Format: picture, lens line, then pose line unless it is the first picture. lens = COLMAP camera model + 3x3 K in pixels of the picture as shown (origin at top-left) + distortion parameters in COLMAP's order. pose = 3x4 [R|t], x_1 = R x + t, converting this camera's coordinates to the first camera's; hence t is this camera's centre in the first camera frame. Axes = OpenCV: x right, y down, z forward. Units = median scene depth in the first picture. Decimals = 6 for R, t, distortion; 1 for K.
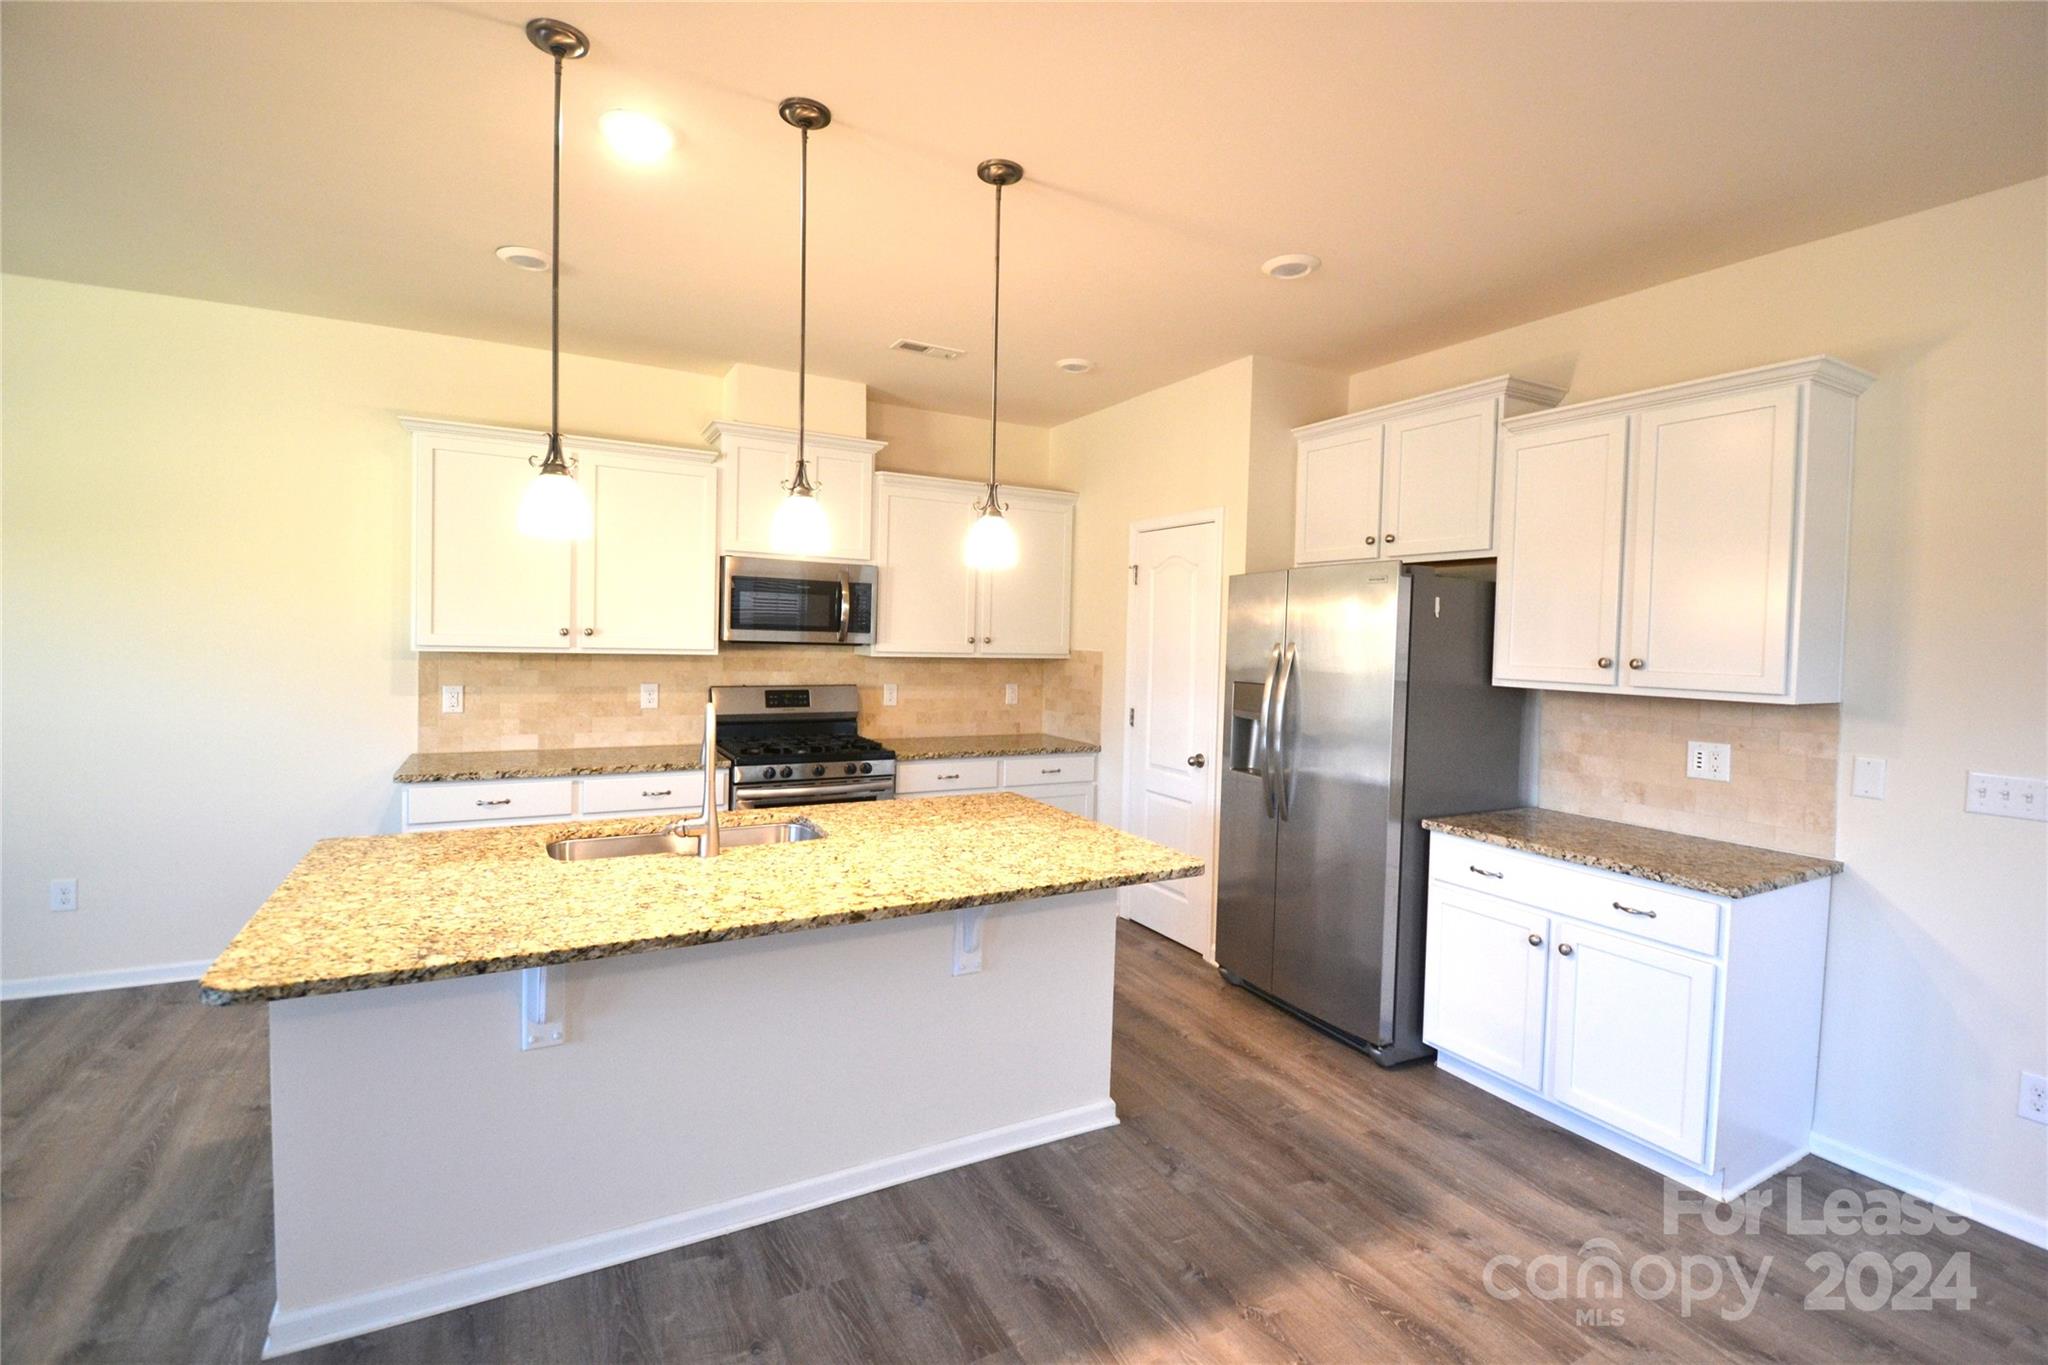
lens RADIAL K [[910.0, 0, 1031.9], [0, 910.0, 668.0], [0, 0, 1]] dist [0.011737, -0.018383]
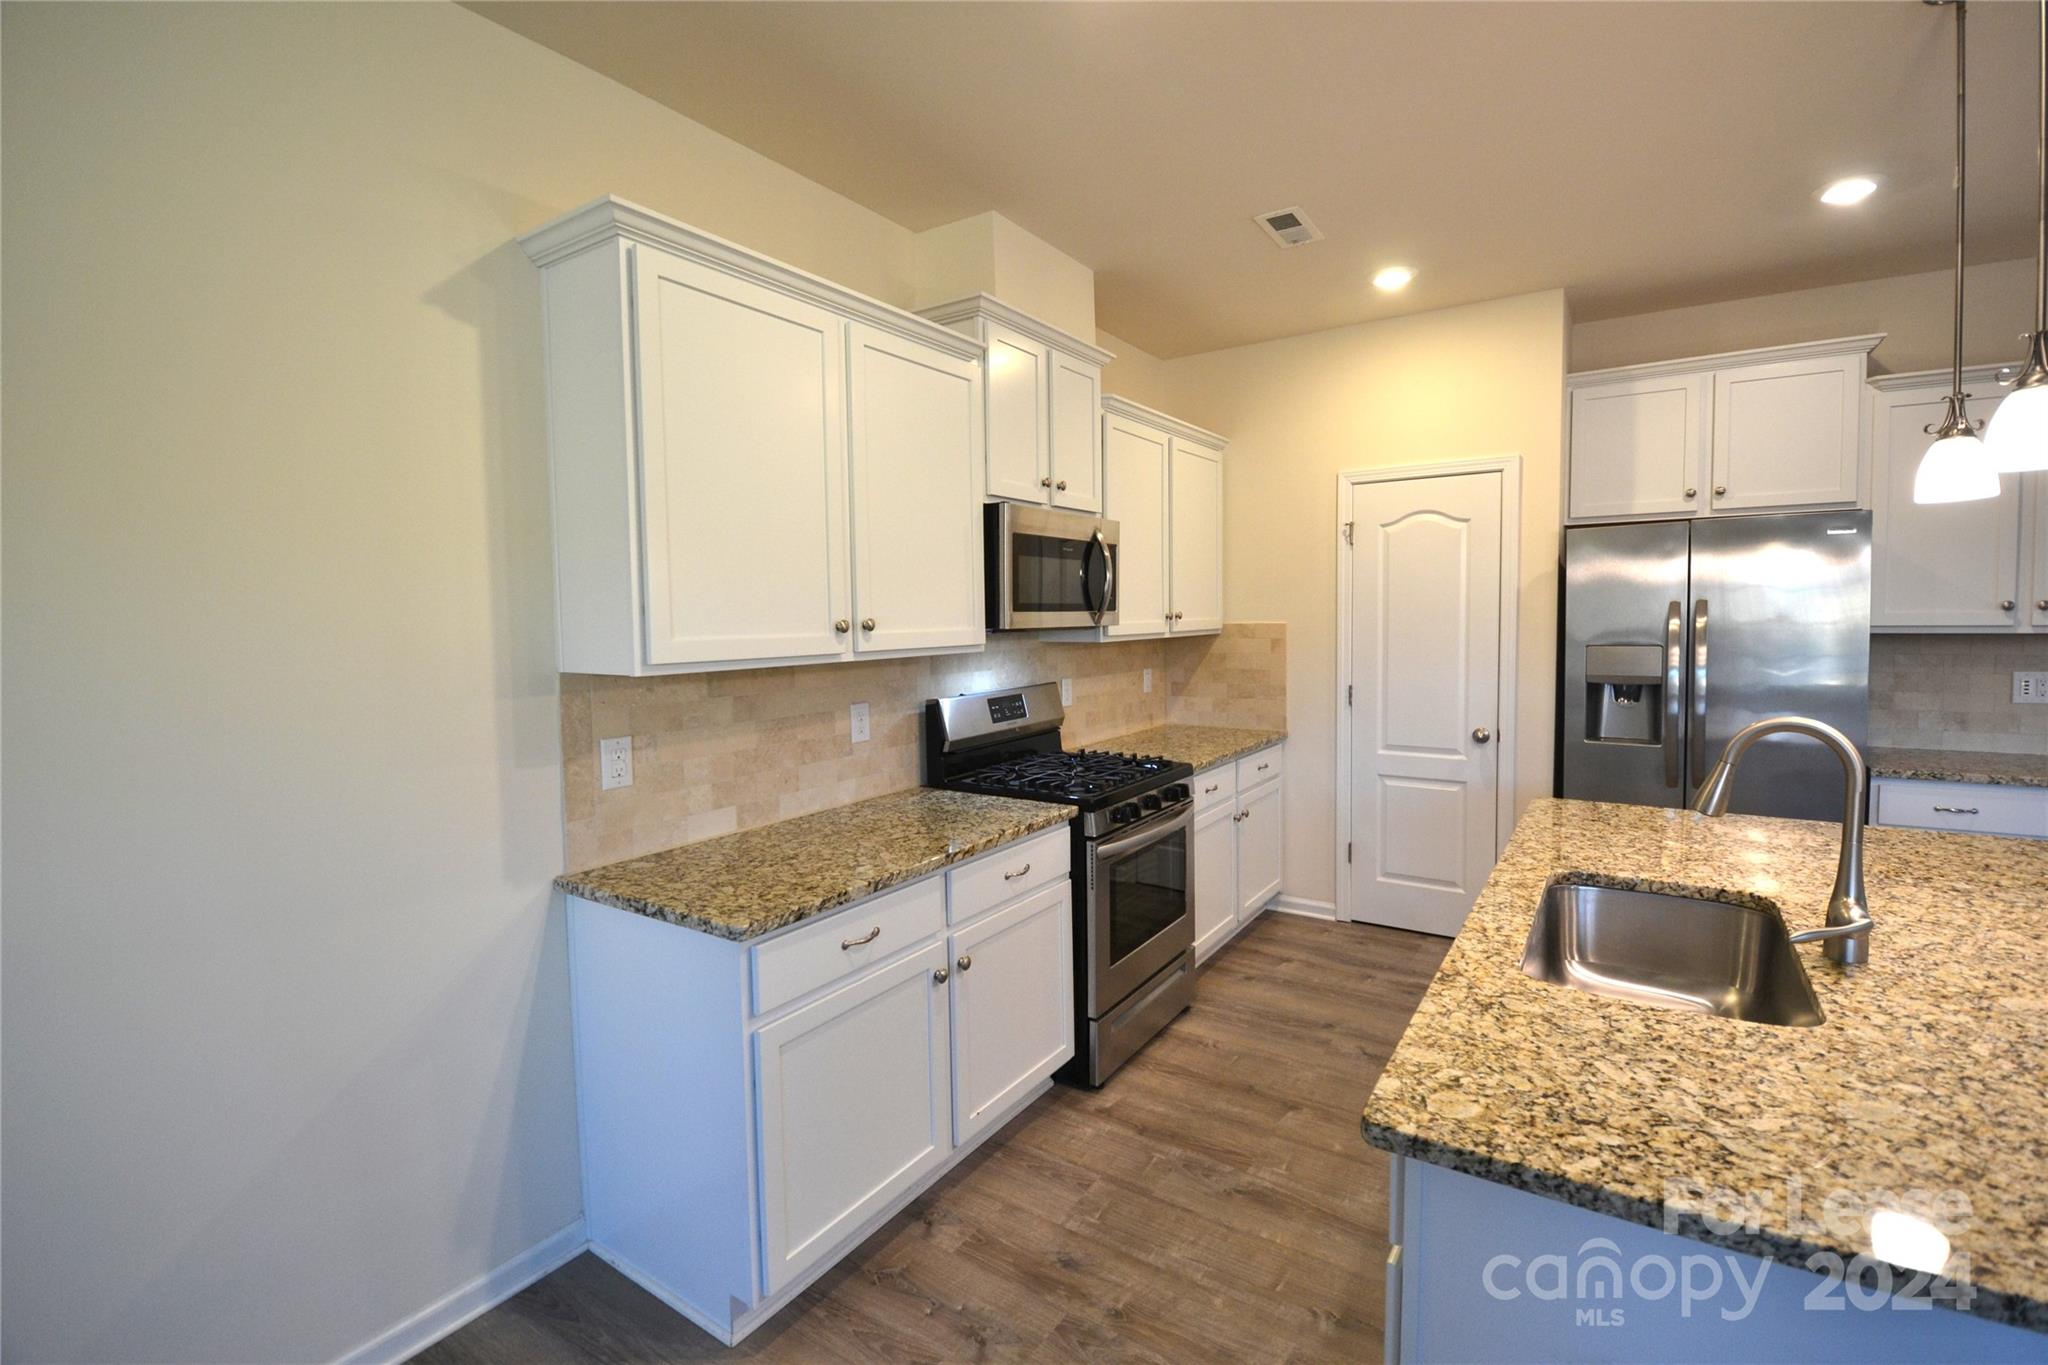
lens RADIAL K [[910.0, 0, 1032.0], [0, 910.0, 673.9], [0, 0, 1]] dist [0.011737, -0.018383]
pose [[0.888241, -0.071192, 0.453828, -0.817125], [0.056344, 0.997343, 0.046177, -0.035787], [-0.455910, -0.015446, 0.889892, 0.513607]]
